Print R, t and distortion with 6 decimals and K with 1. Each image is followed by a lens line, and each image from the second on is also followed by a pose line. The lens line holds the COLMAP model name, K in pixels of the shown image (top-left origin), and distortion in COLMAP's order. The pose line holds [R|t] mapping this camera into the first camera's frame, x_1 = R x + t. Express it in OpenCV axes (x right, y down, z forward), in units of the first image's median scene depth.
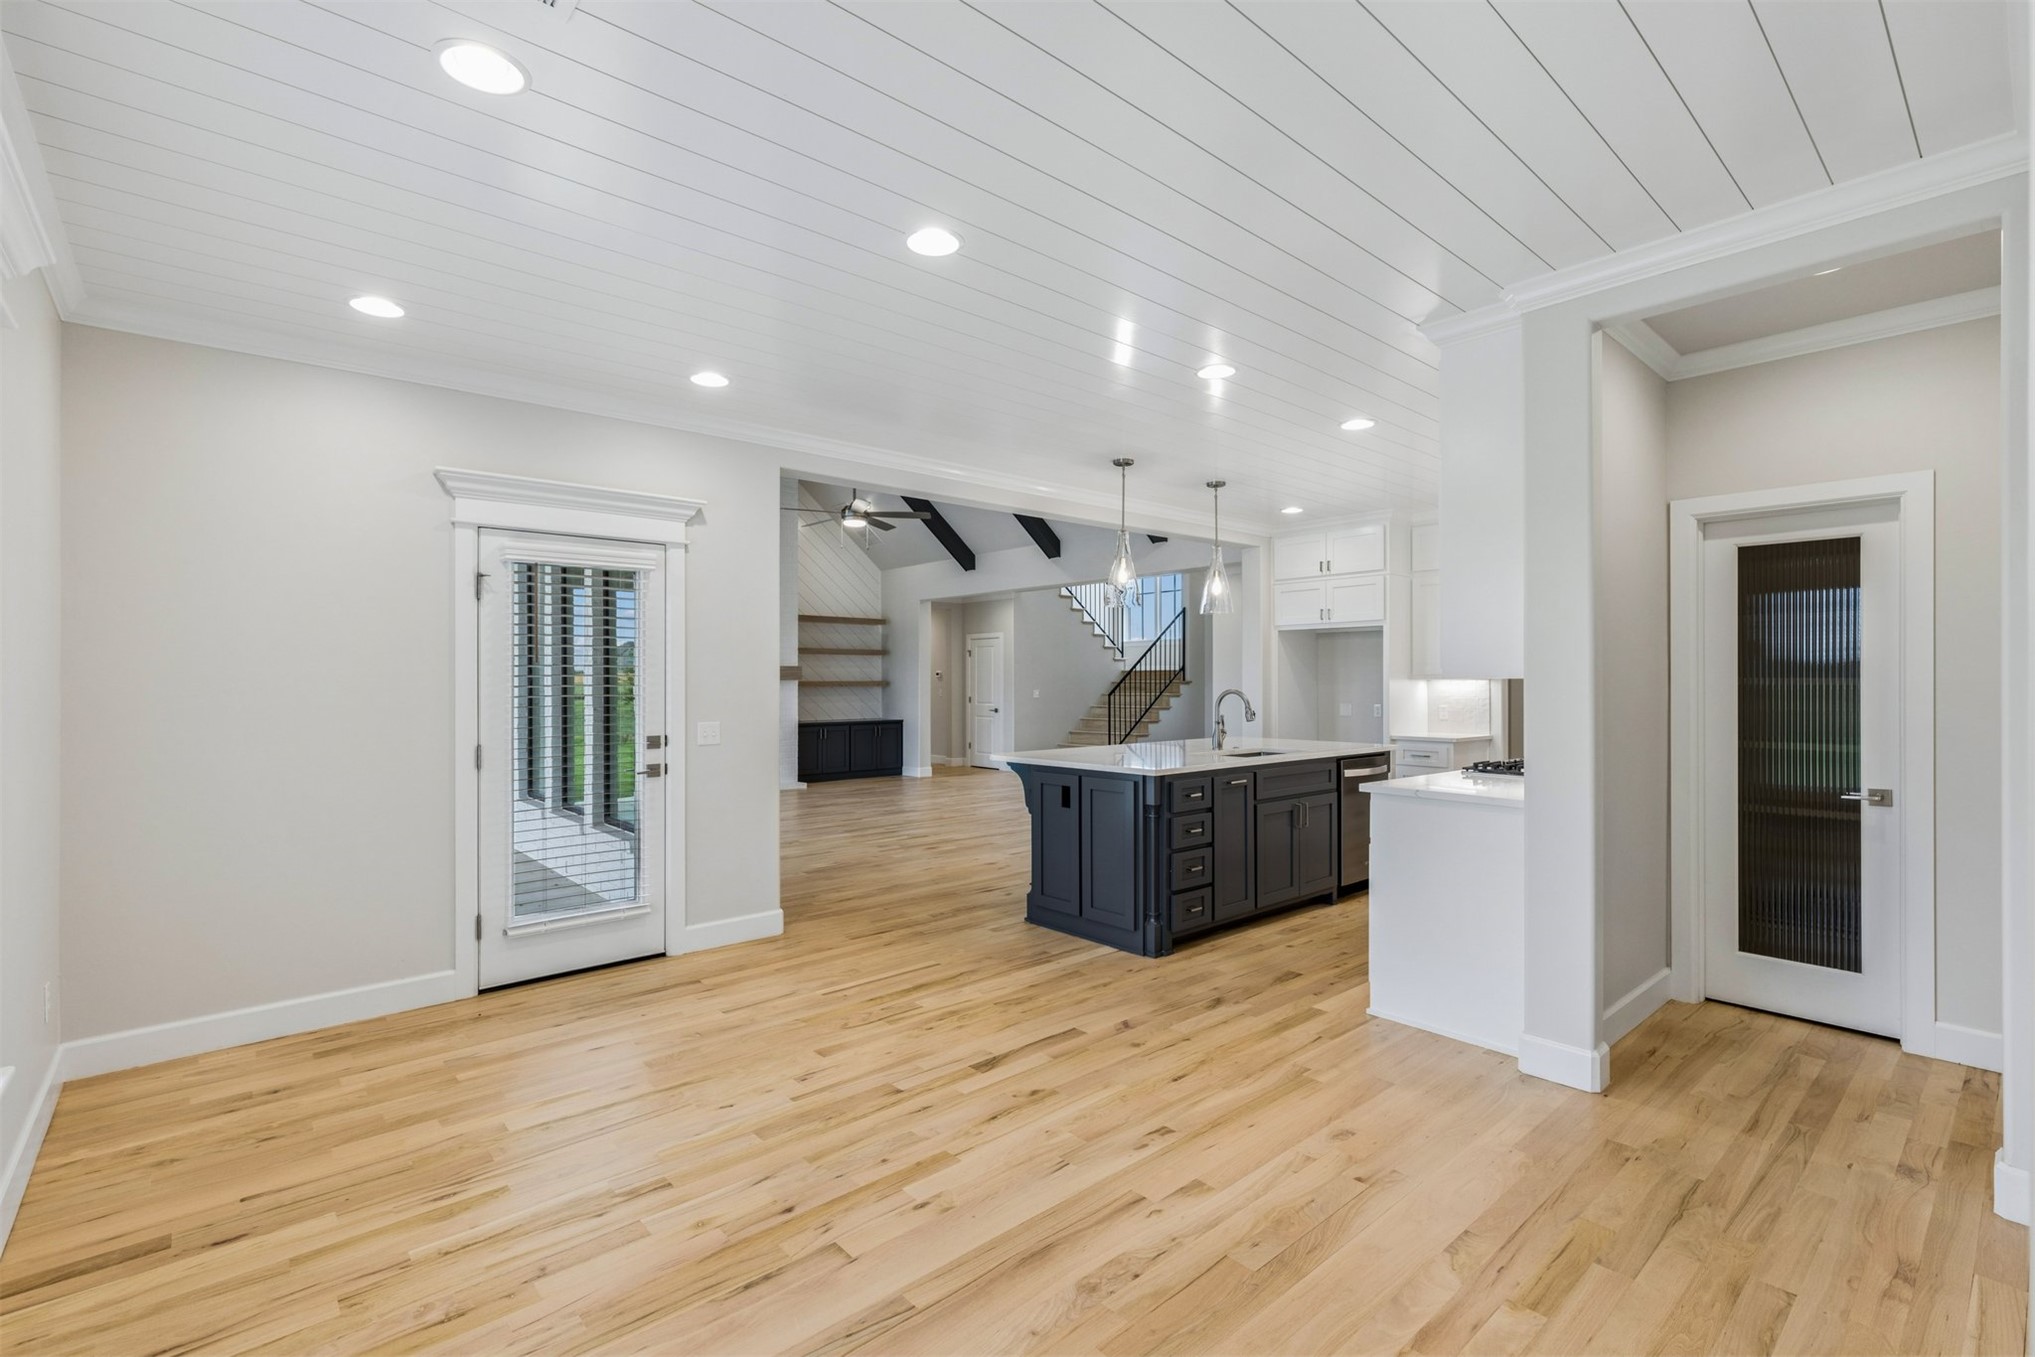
lens RADIAL K [[912.3, 0, 1023.1], [0, 912.3, 674.6], [0, 0, 1]] dist [0.004512, -0.001754]
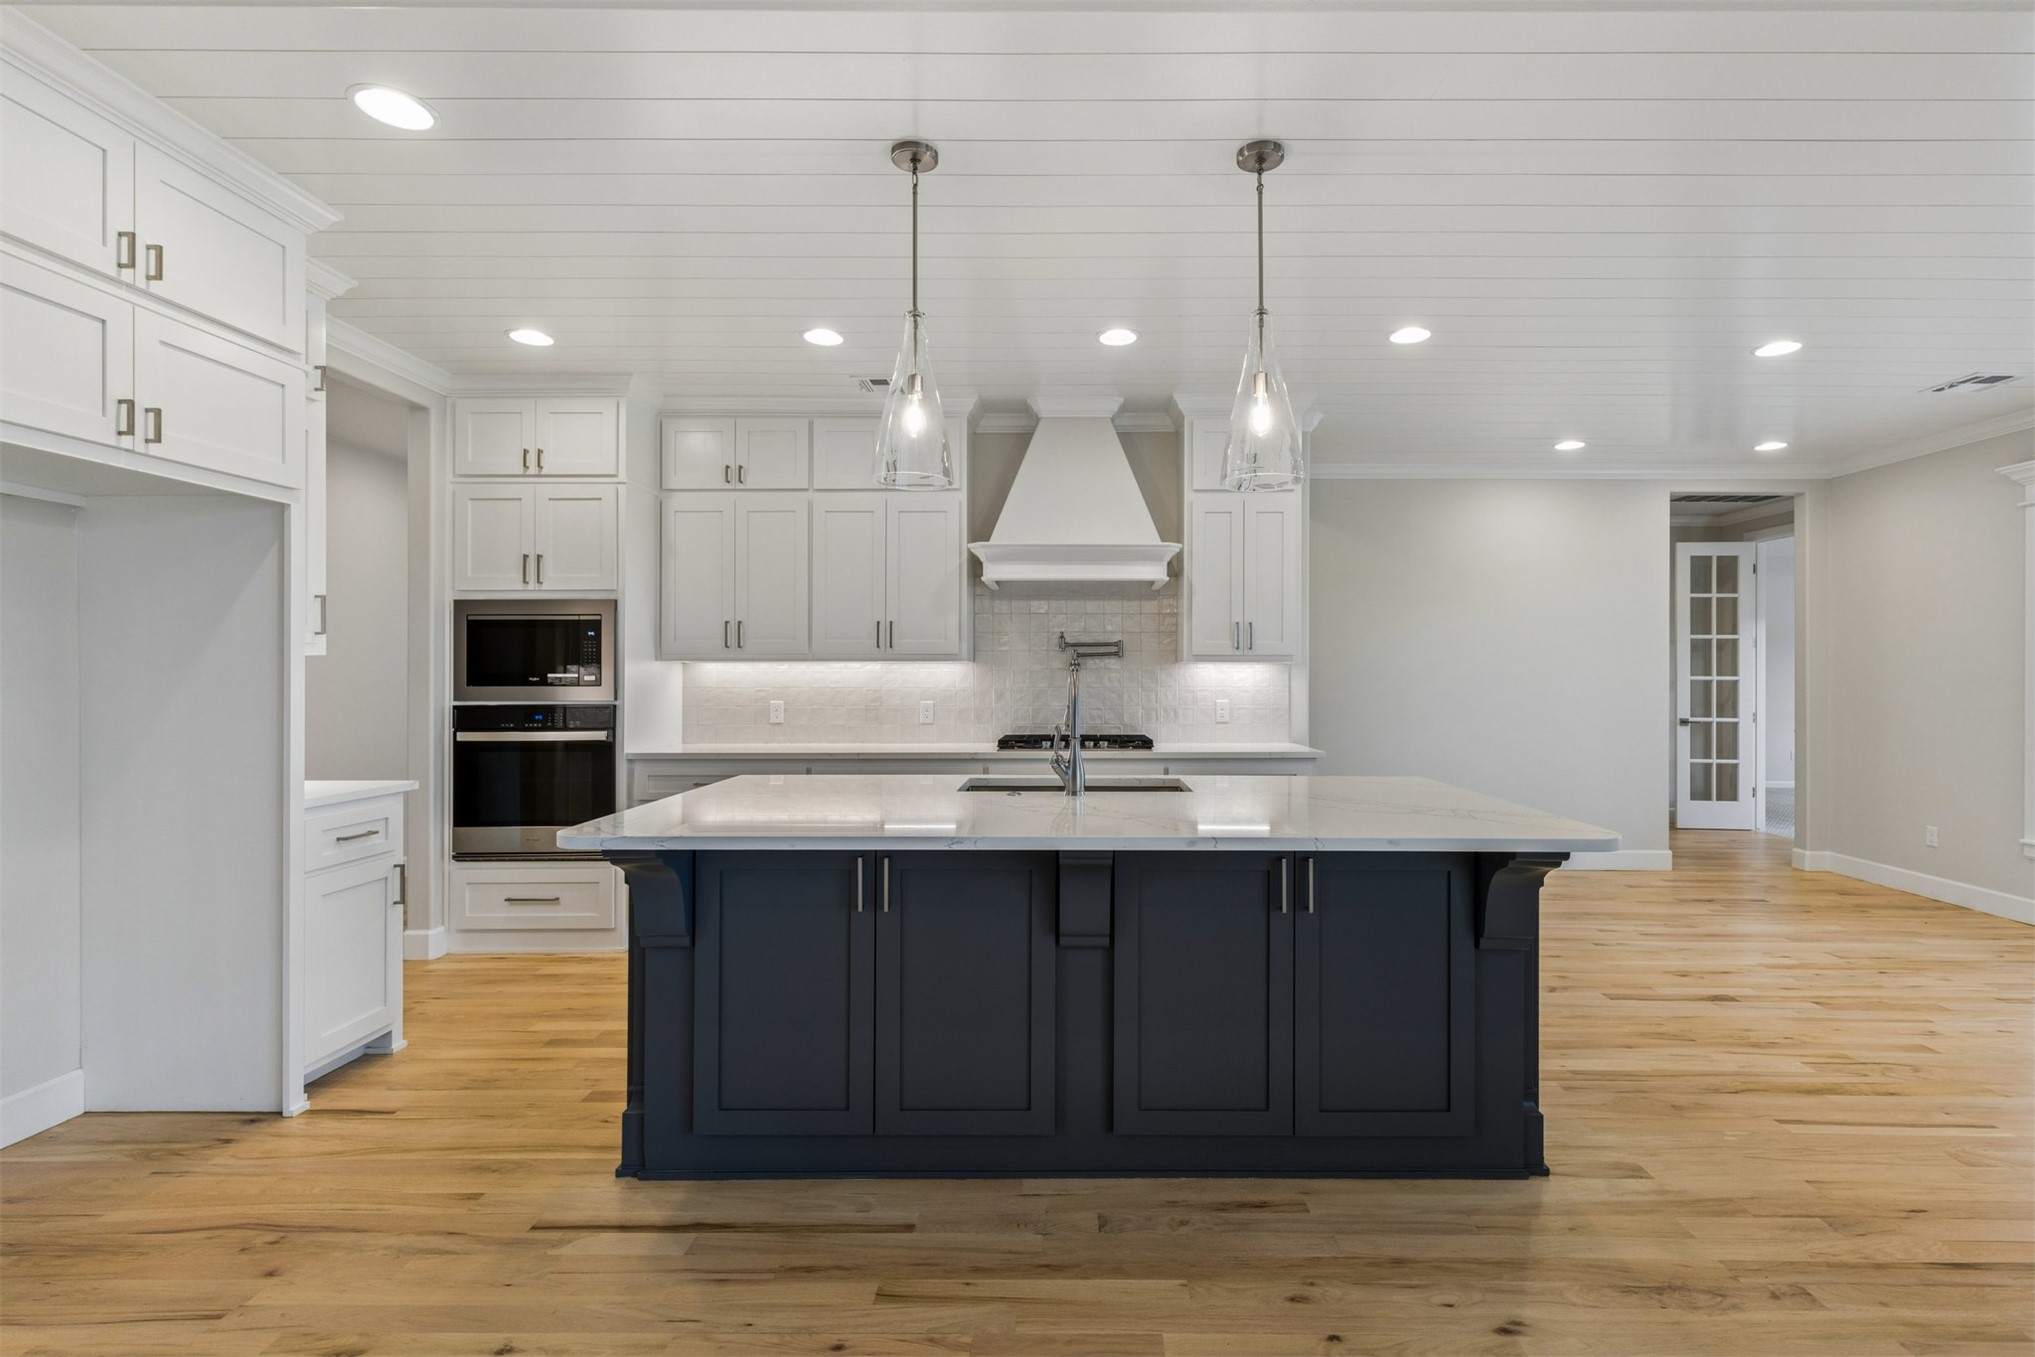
lens RADIAL K [[936.0, 0, 1070.2], [0, 936.0, 669.5], [0, 0, 1]] dist [0.002102, 0.000879]
pose [[-0.745974, 0.002579, 0.665970, -0.133778], [-0.006676, 0.999913, -0.011350, 0.021696], [-0.665941, -0.012912, -0.745892, 1.518457]]
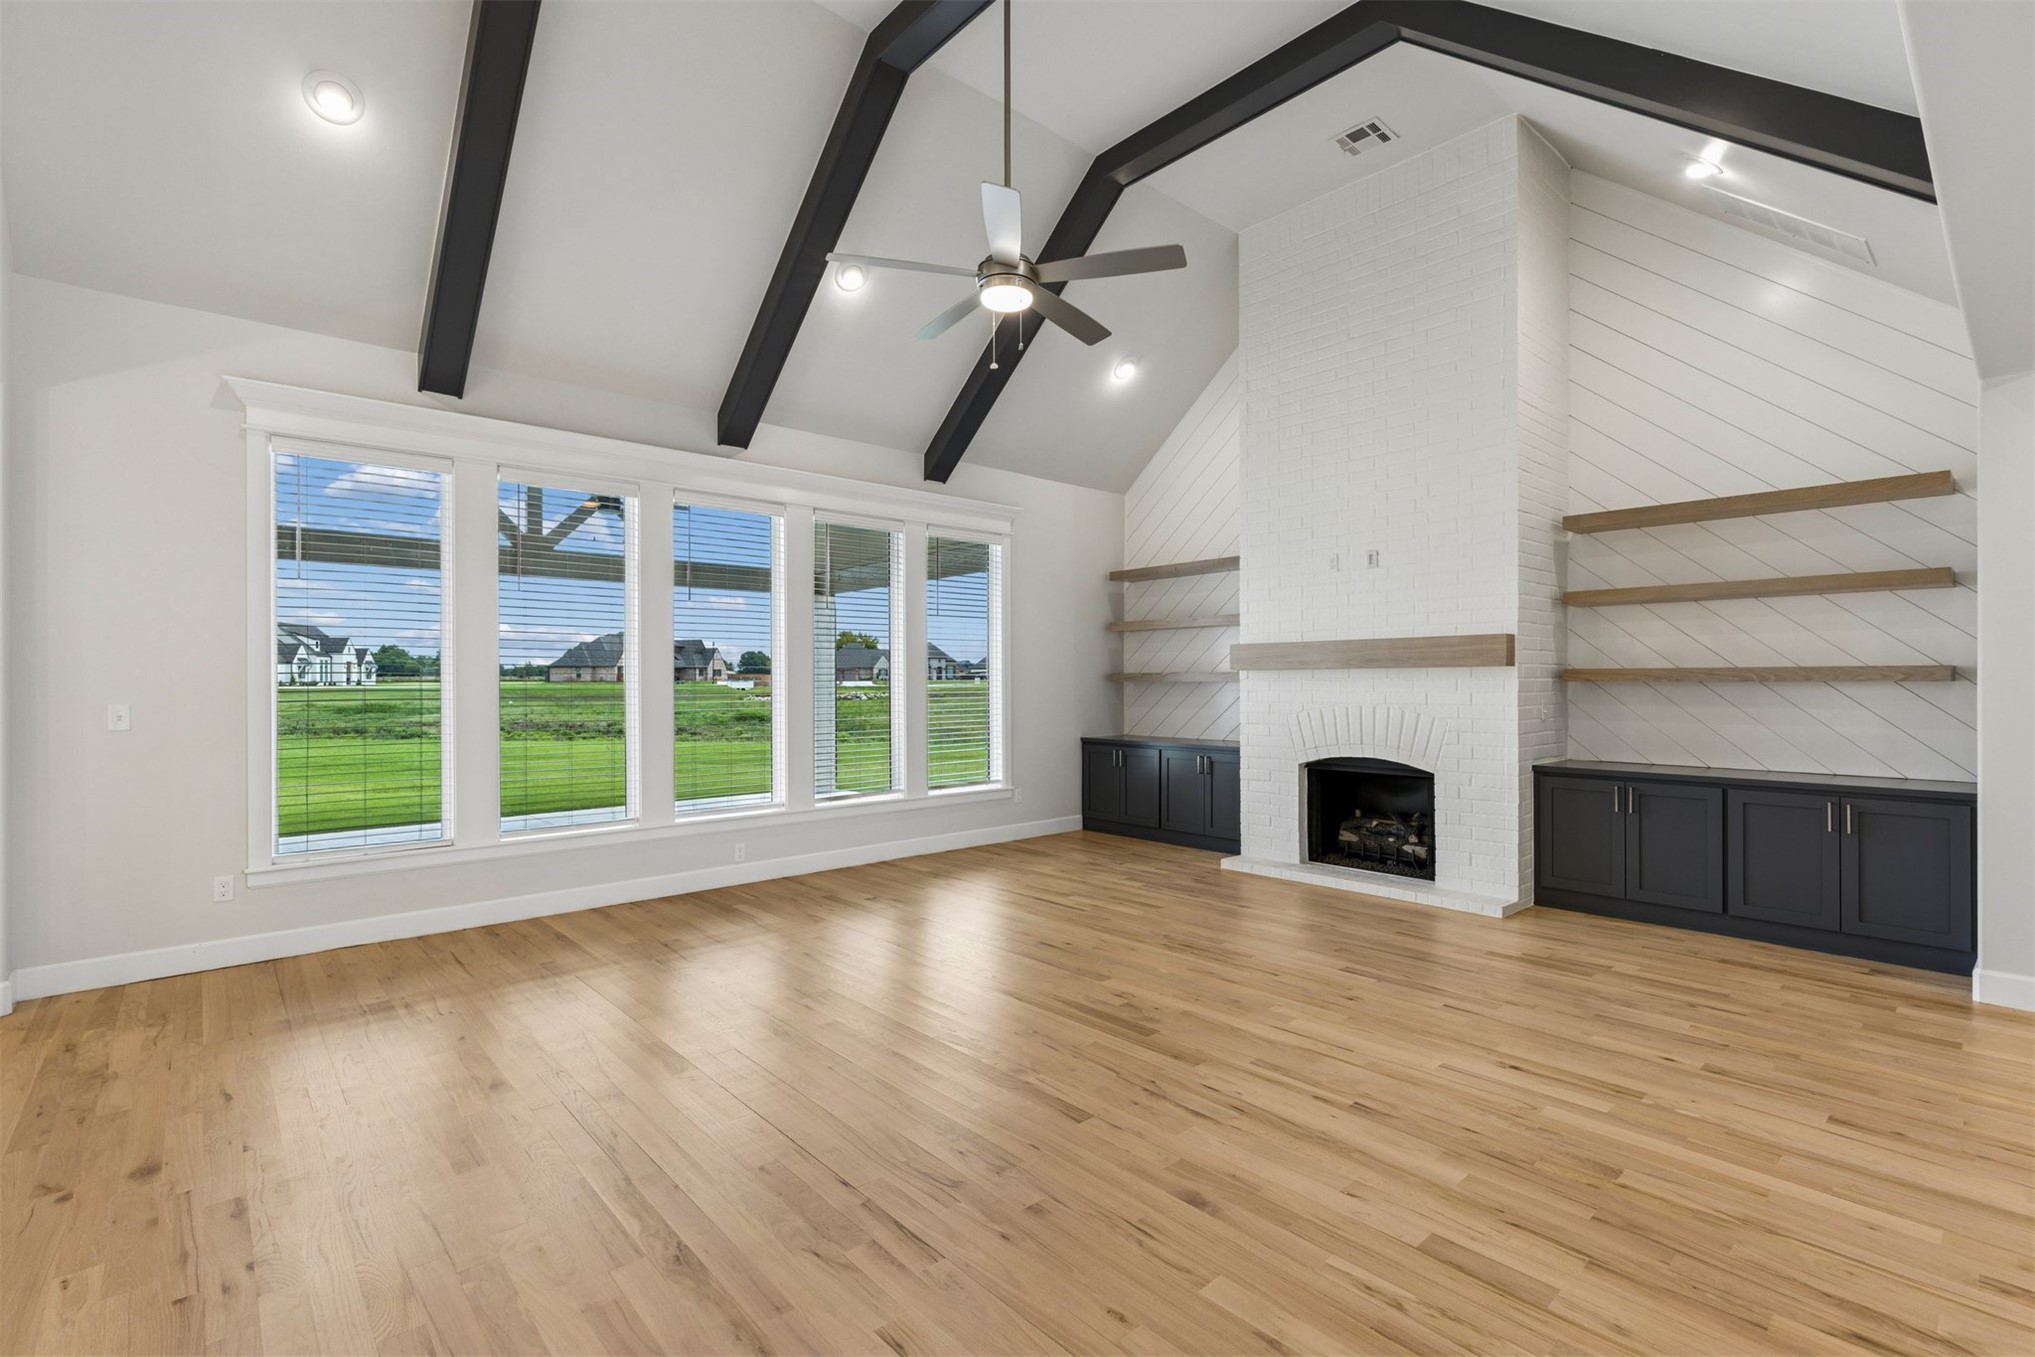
lens RADIAL K [[912.3, 0, 1026.3], [0, 912.3, 673.3], [0, 0, 1]] dist [0.004512, -0.001754]
pose [[0.009243, -0.004346, -0.999948, 0.431310], [0.009049, 0.999950, -0.004262, 0.020290], [0.999916, -0.009009, 0.009282, 1.767399]]
